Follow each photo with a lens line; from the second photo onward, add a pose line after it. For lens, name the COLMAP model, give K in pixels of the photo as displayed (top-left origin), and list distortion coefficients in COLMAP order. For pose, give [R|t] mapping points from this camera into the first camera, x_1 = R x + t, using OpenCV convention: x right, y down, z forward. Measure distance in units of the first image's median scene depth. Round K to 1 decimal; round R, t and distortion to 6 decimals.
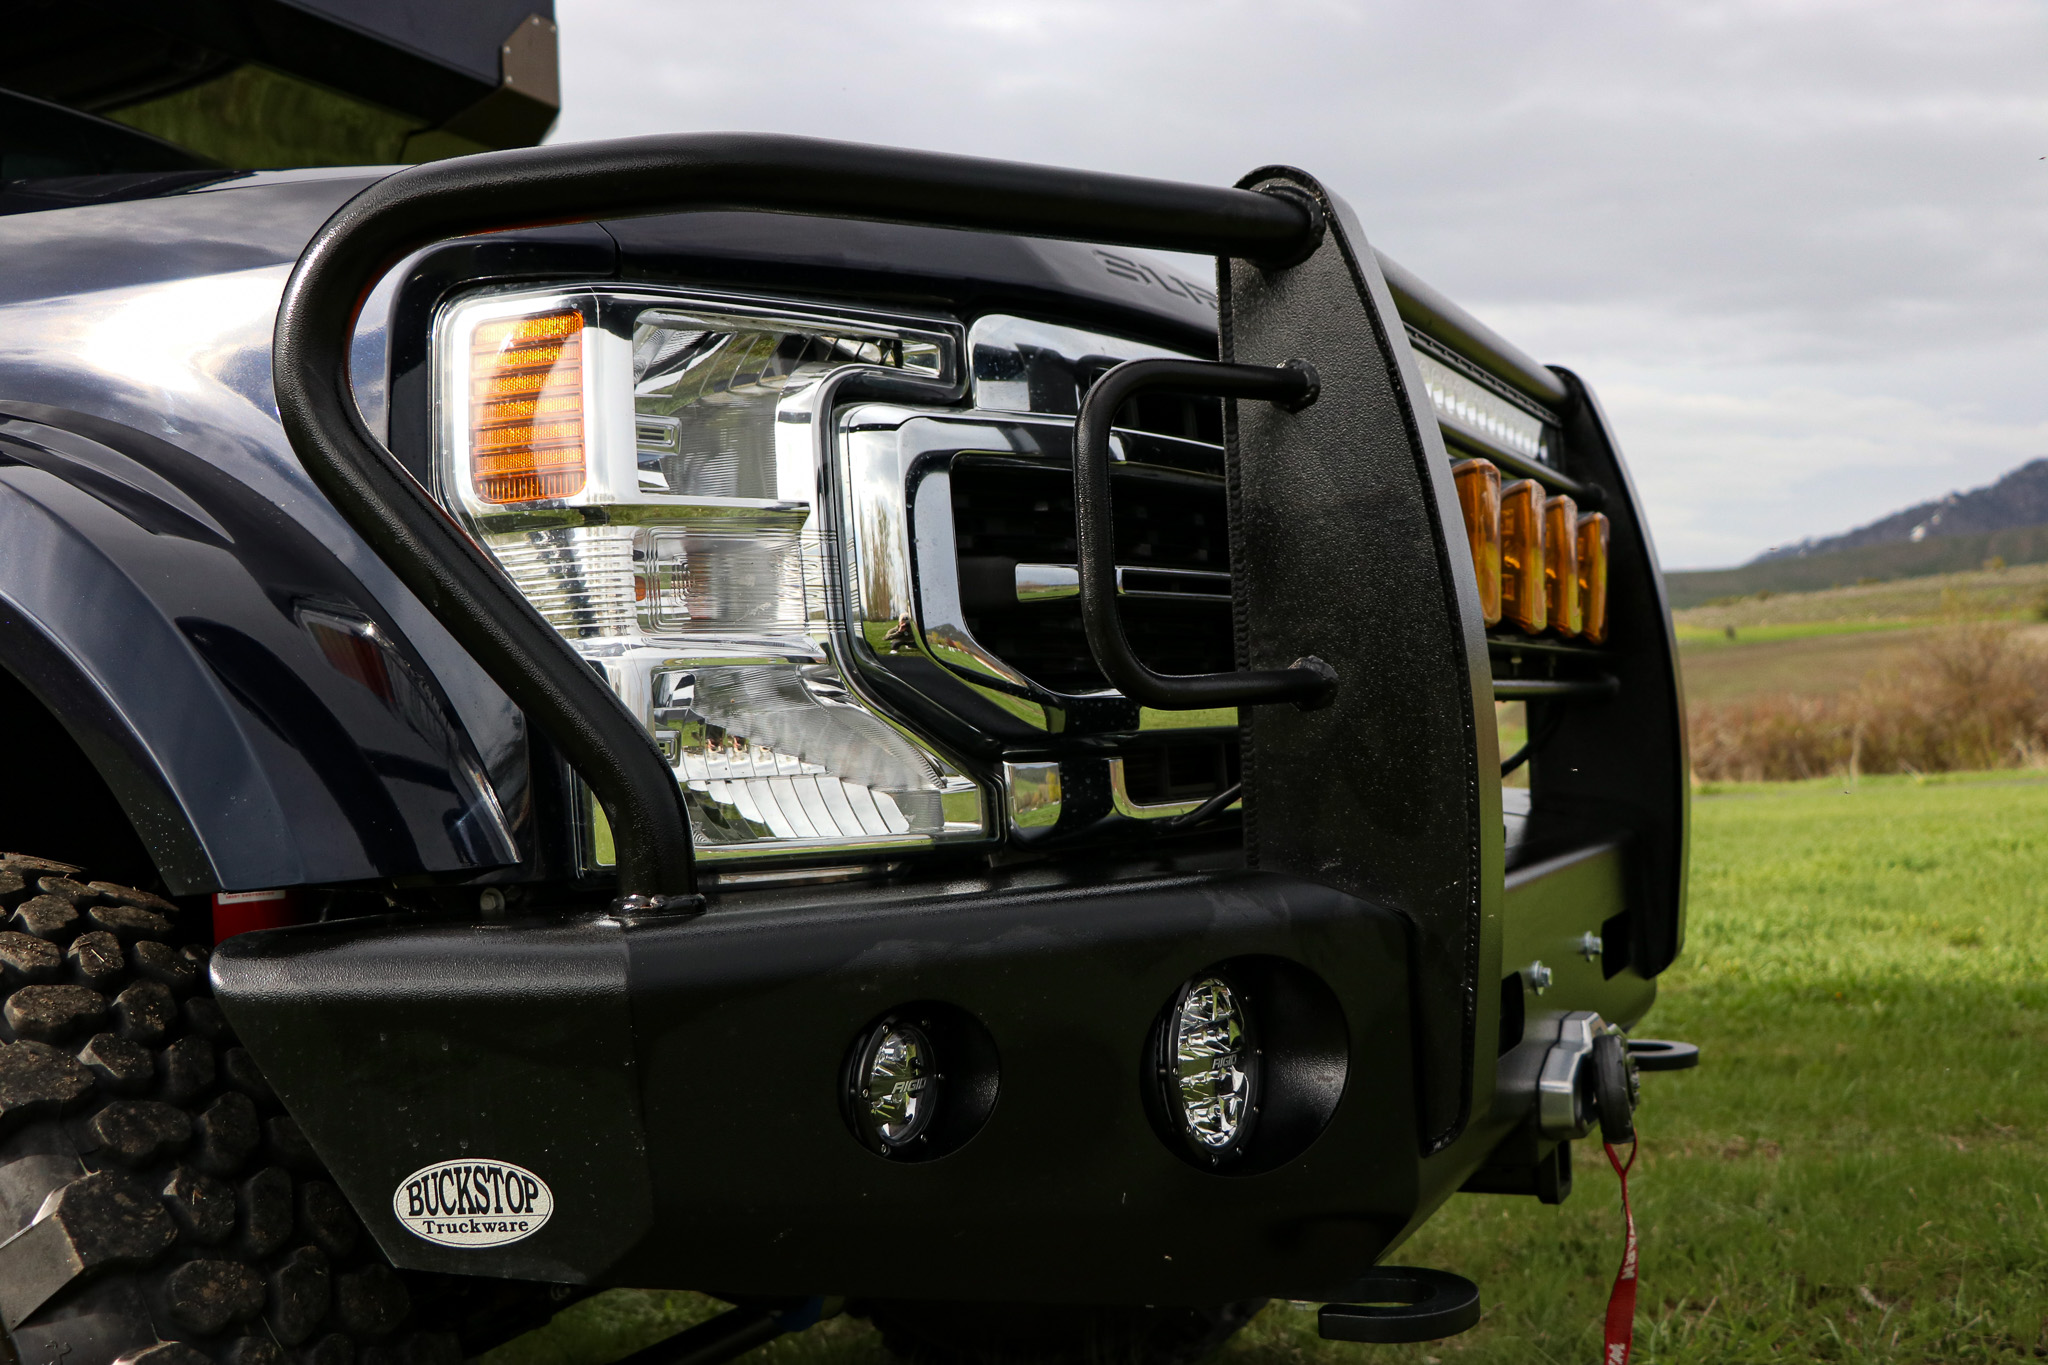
lens RADIAL K [[2011.5, 0, 1024.8], [0, 2011.5, 678.5], [0, 0, 1]] dist [-0.070419, 0.000000]
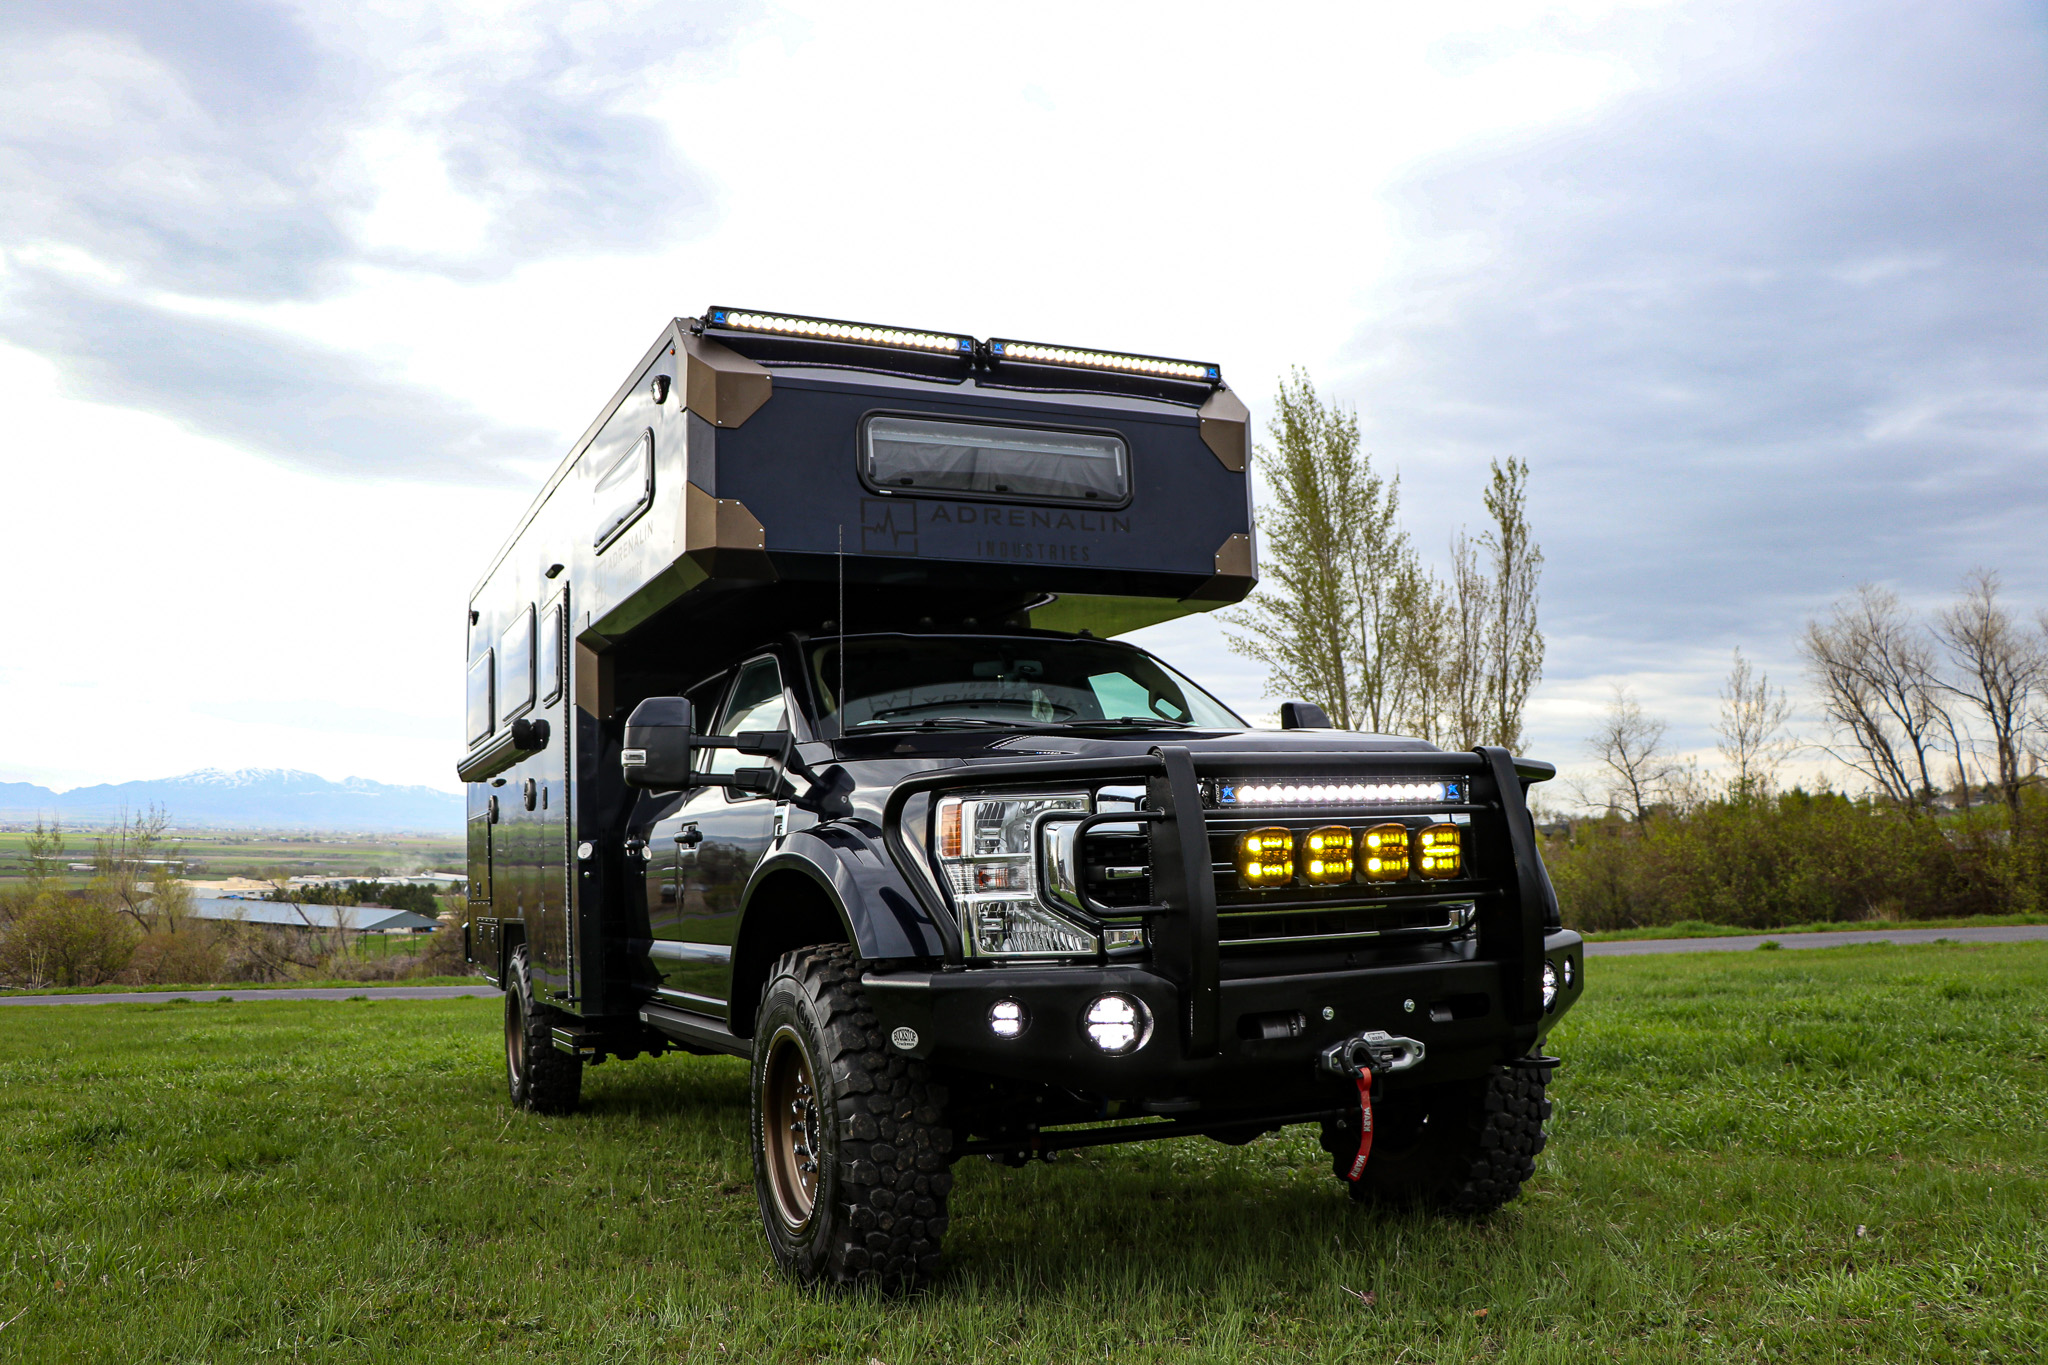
lens RADIAL K [[1691.8, 0, 1002.1], [0, 1691.8, 671.9], [0, 0, 1]] dist [-0.174378, 0.136241]
pose [[0.780854, -0.055833, -0.622213, 1.798924], [0.015534, 0.997426, -0.070006, -0.212226], [0.624520, 0.044999, 0.779711, -1.392585]]
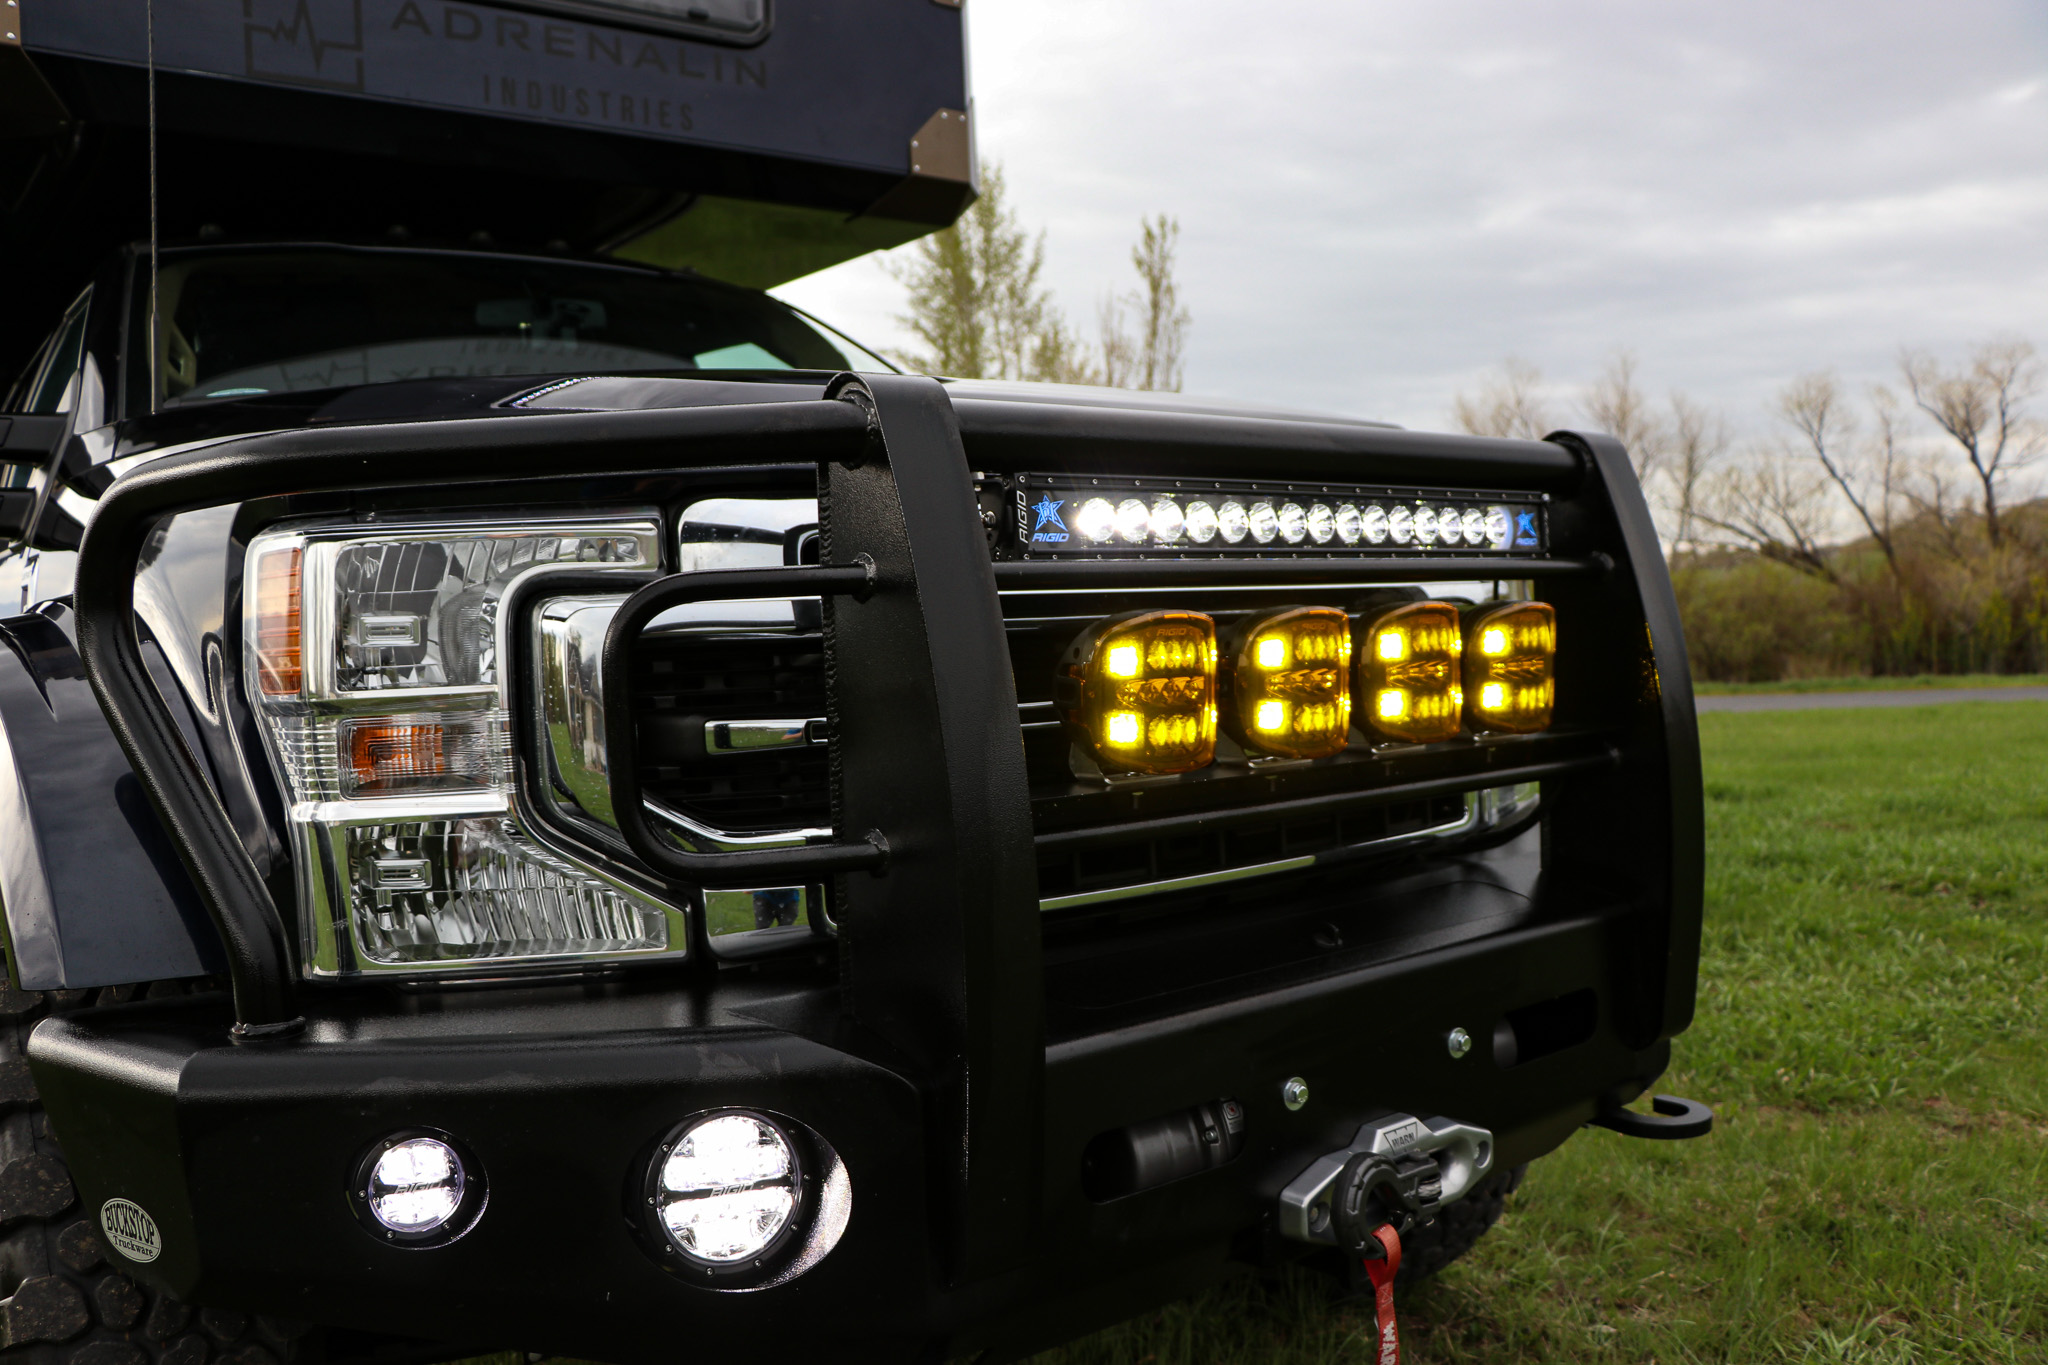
lens RADIAL K [[1691.8, 0, 1013.3], [0, 1691.8, 686.9], [0, 0, 1]] dist [-0.174378, 0.136241]
pose [[0.900740, 0.022106, -0.433797, 0.674589], [0.013675, 0.996766, 0.079191, -0.177427], [0.434144, -0.077262, 0.897524, 0.237219]]
